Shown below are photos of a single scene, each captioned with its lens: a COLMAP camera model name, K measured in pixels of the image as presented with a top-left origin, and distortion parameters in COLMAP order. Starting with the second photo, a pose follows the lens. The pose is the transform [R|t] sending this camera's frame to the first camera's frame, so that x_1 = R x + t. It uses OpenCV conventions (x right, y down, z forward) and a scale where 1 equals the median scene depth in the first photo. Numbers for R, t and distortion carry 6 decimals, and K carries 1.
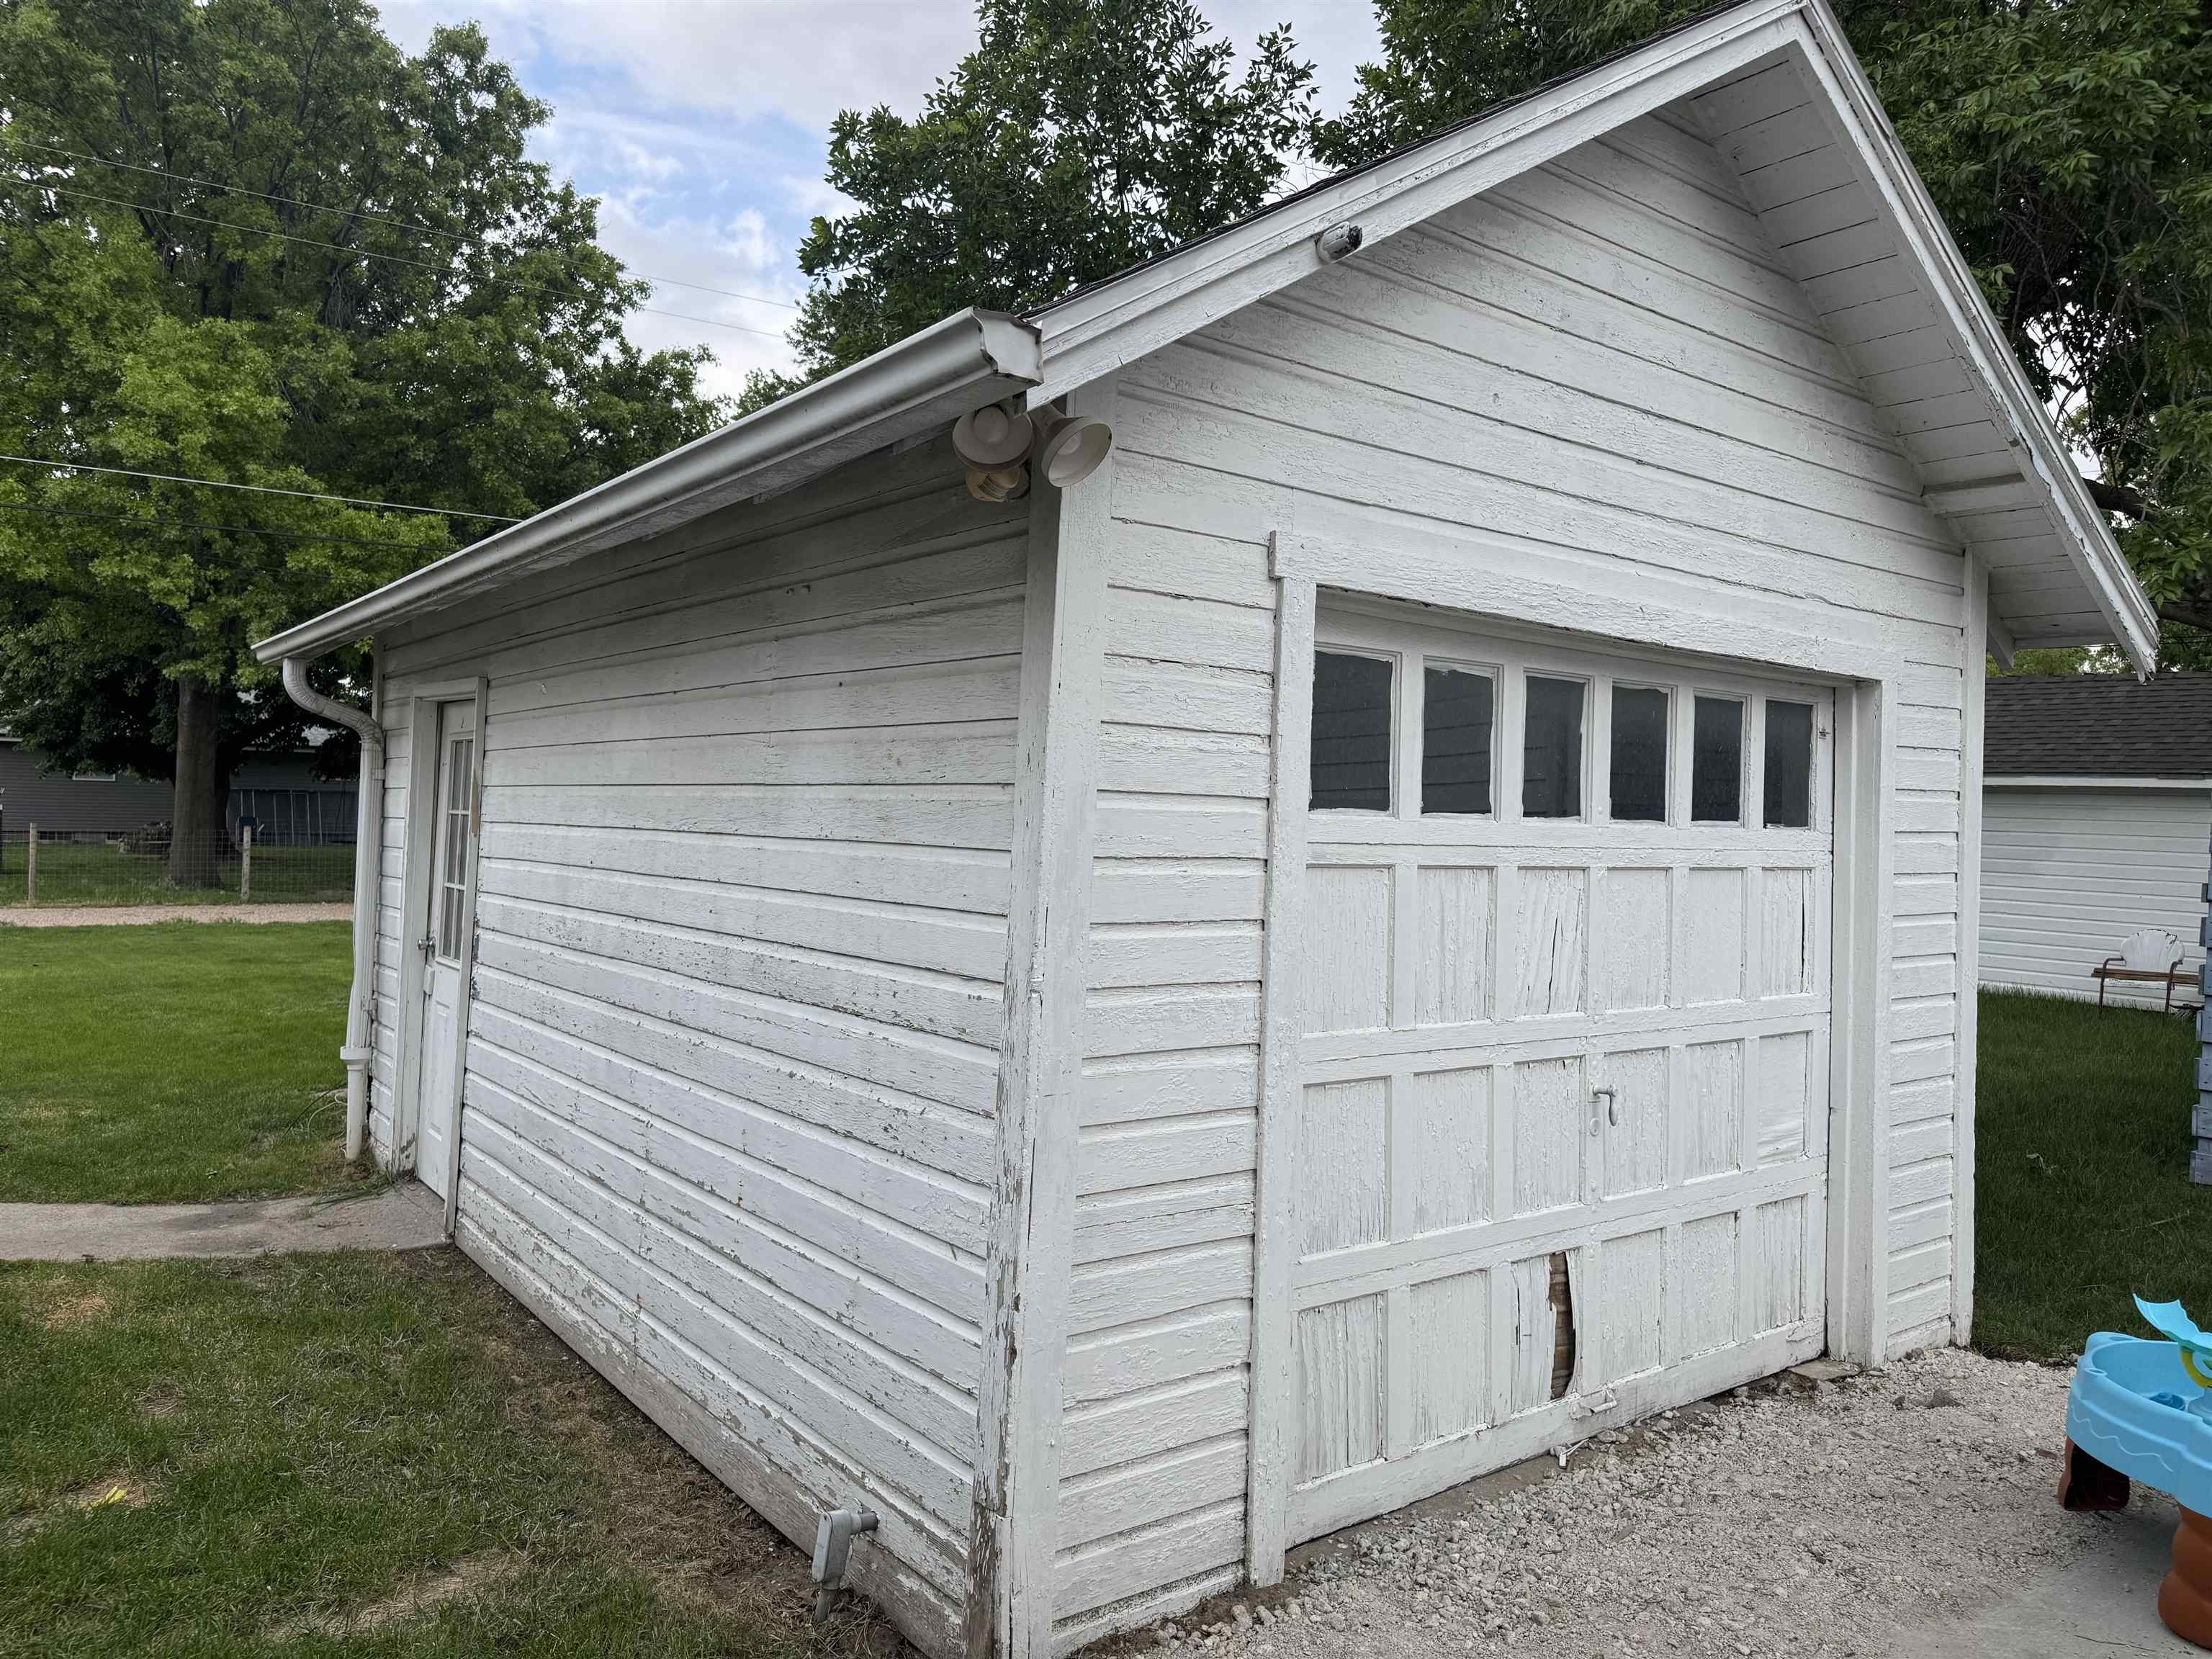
lens RADIAL K [[1554.7, 0, 1108.8], [0, 1554.7, 830.2], [0, 0, 1]] dist [0.002748, -0.008543]
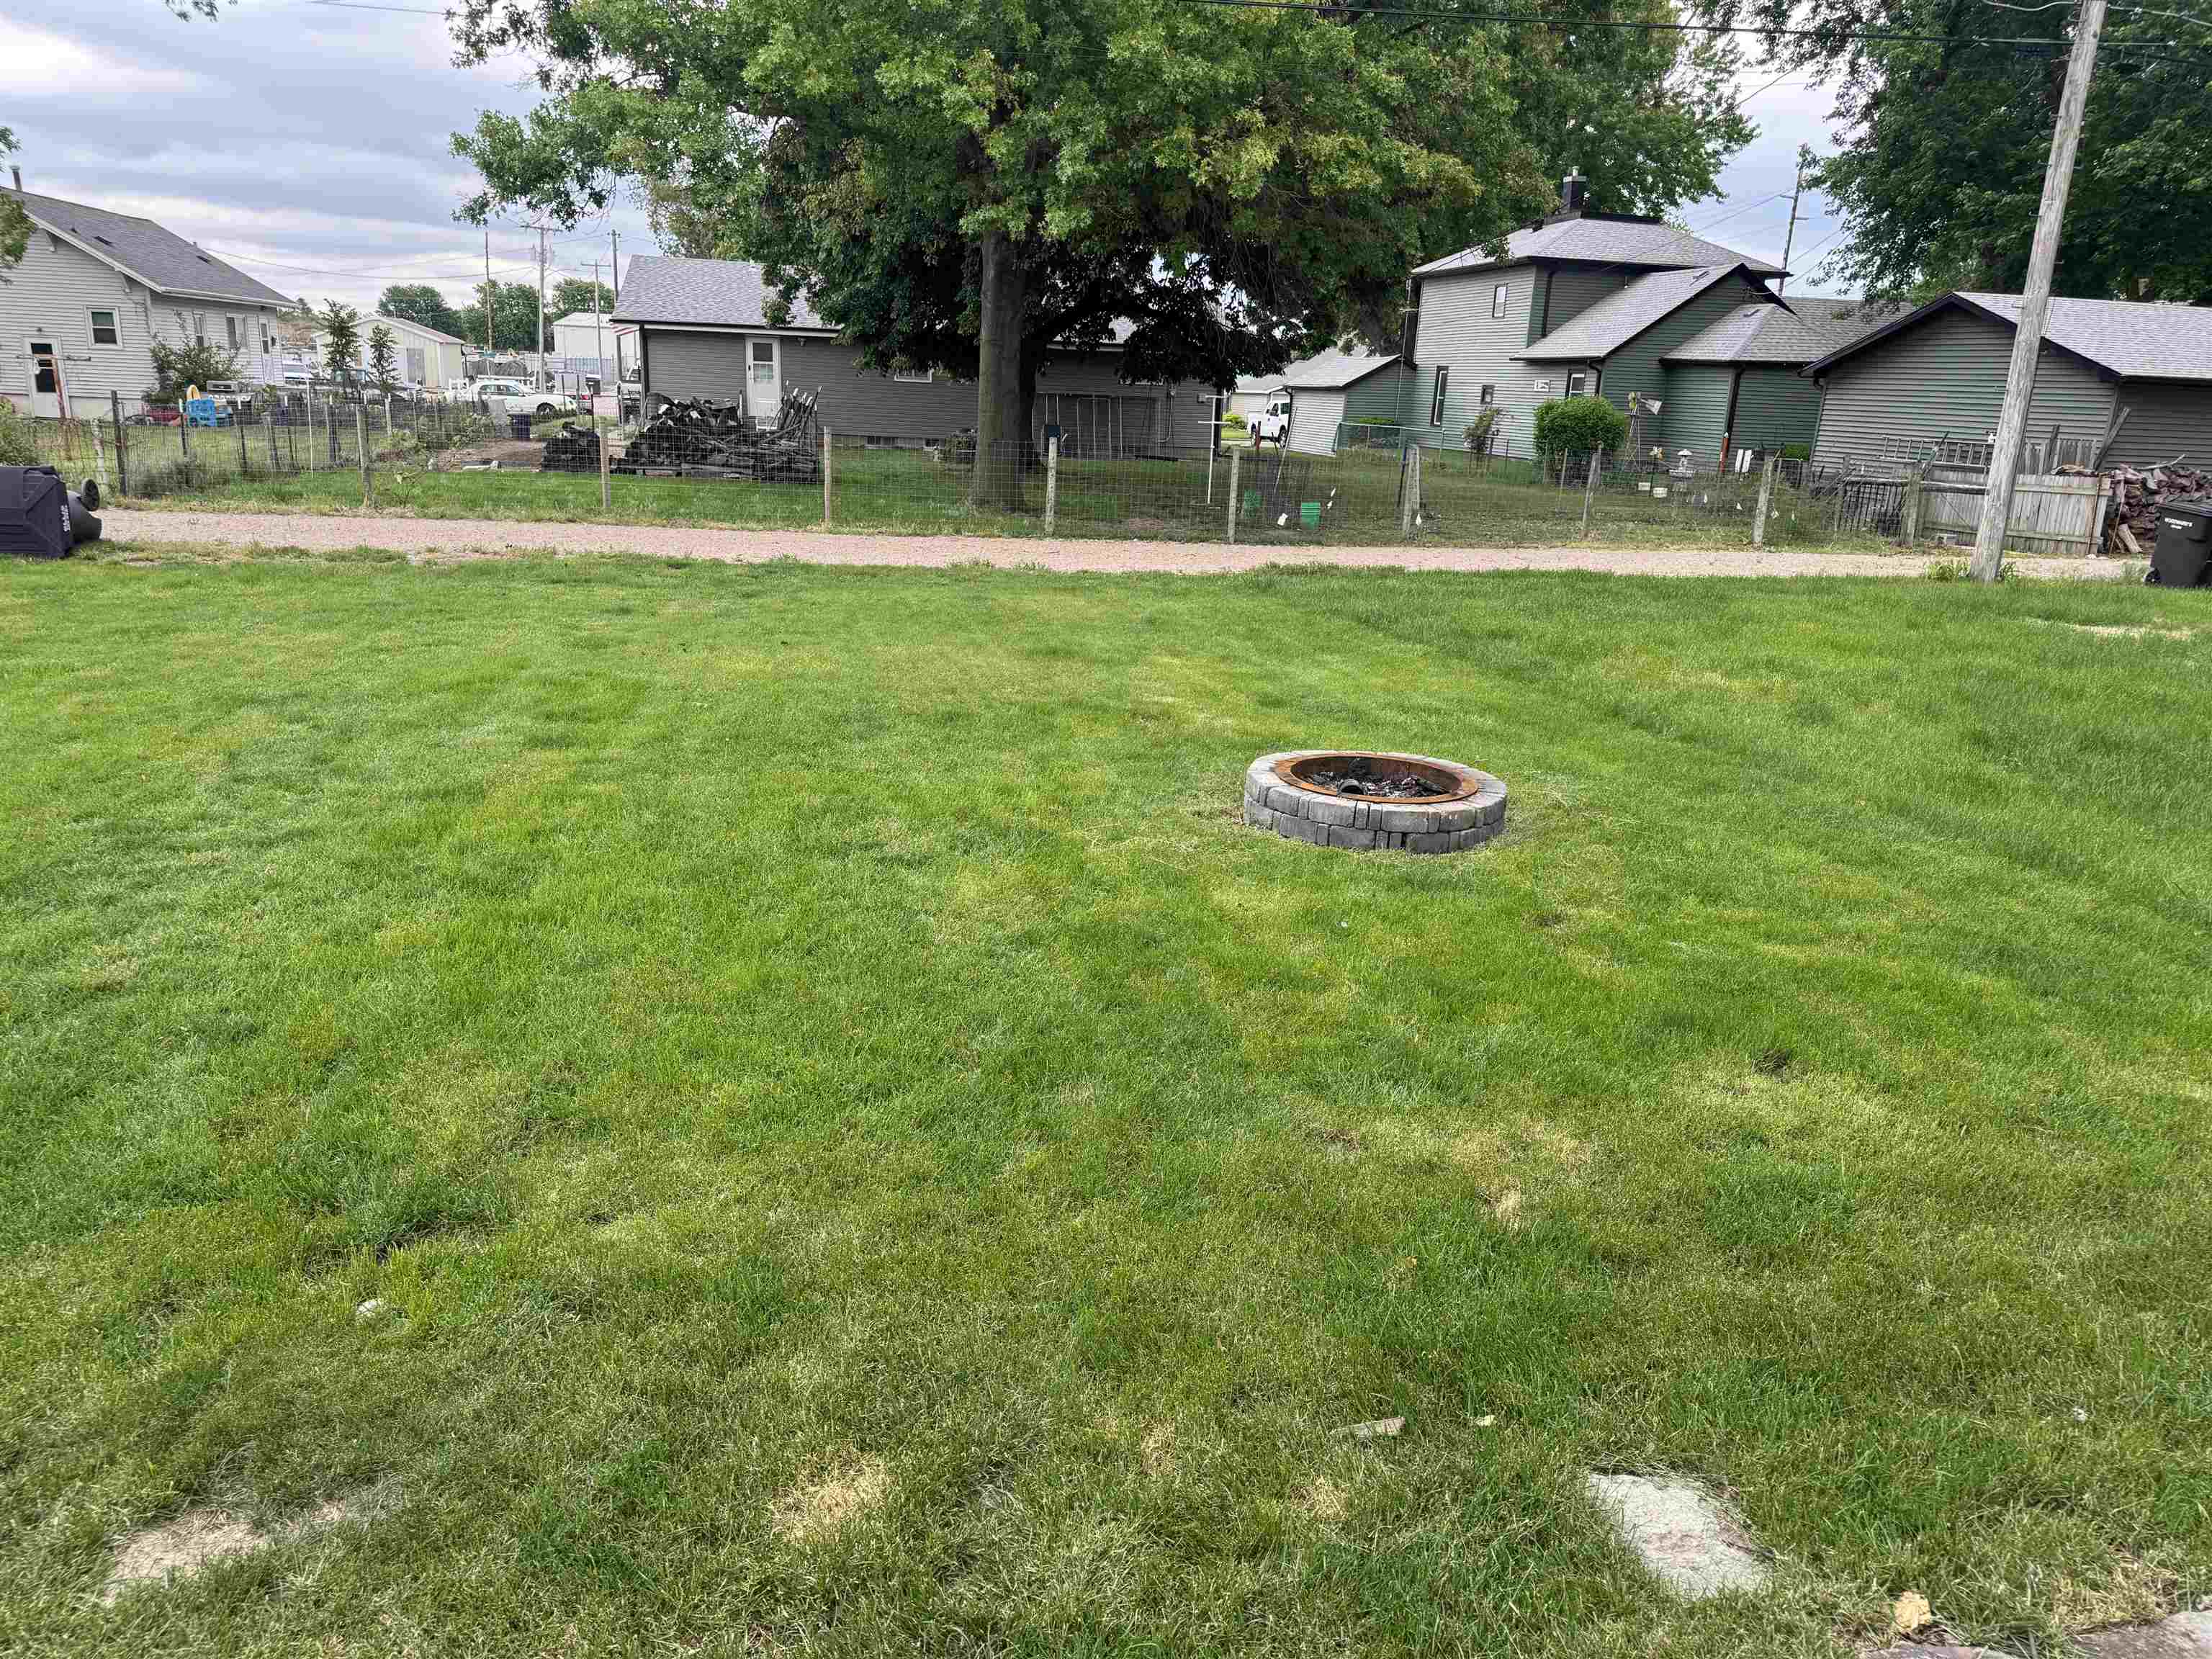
lens RADIAL K [[1571.2, 0, 1106.0], [0, 1571.2, 829.5], [0, 0, 1]] dist [0.097672, -0.155548]
pose [[0.890298, 0.130041, -0.436415, -0.165264], [-0.024299, 0.970559, 0.239633, -0.001470], [0.454729, -0.202740, 0.867247, 0.295631]]
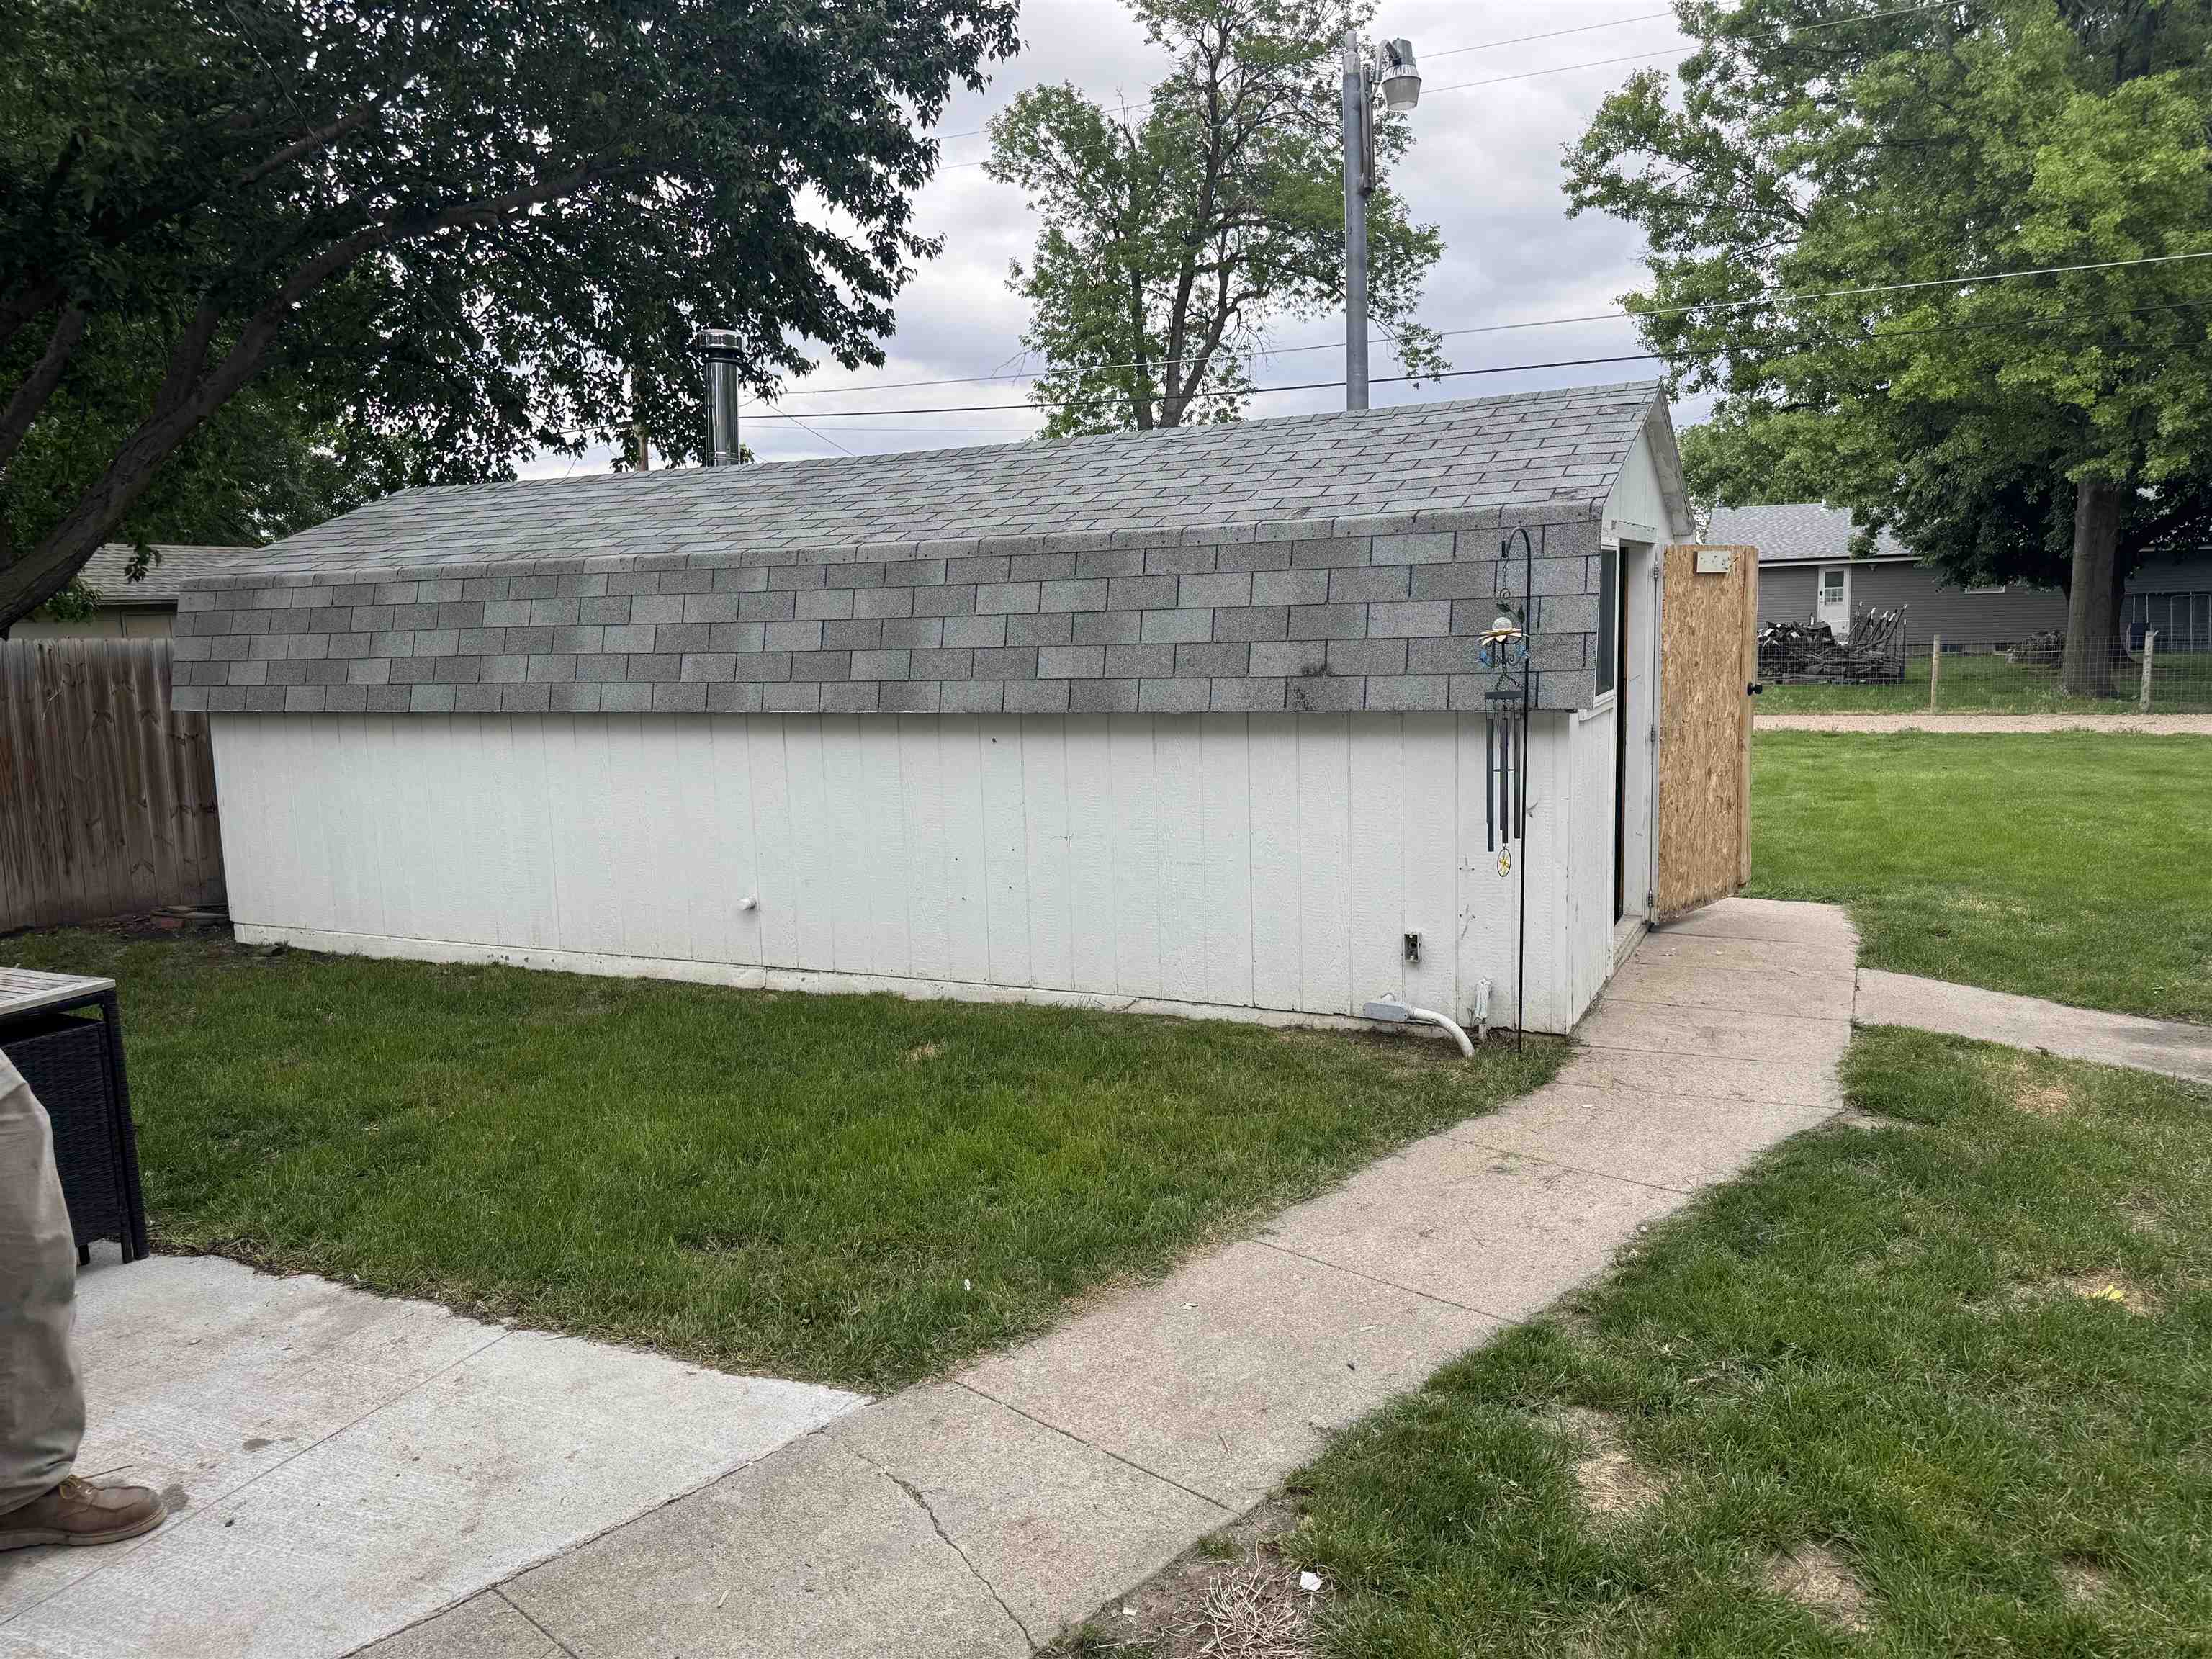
lens RADIAL K [[1554.7, 0, 1108.8], [0, 1554.7, 830.2], [0, 0, 1]] dist [0.002748, -0.008543]
pose [[0.469030, 0.078137, -0.879719, -0.014131], [0.028331, 0.994235, 0.103413, 0.002252], [0.882728, -0.073427, 0.464112, -0.000086]]
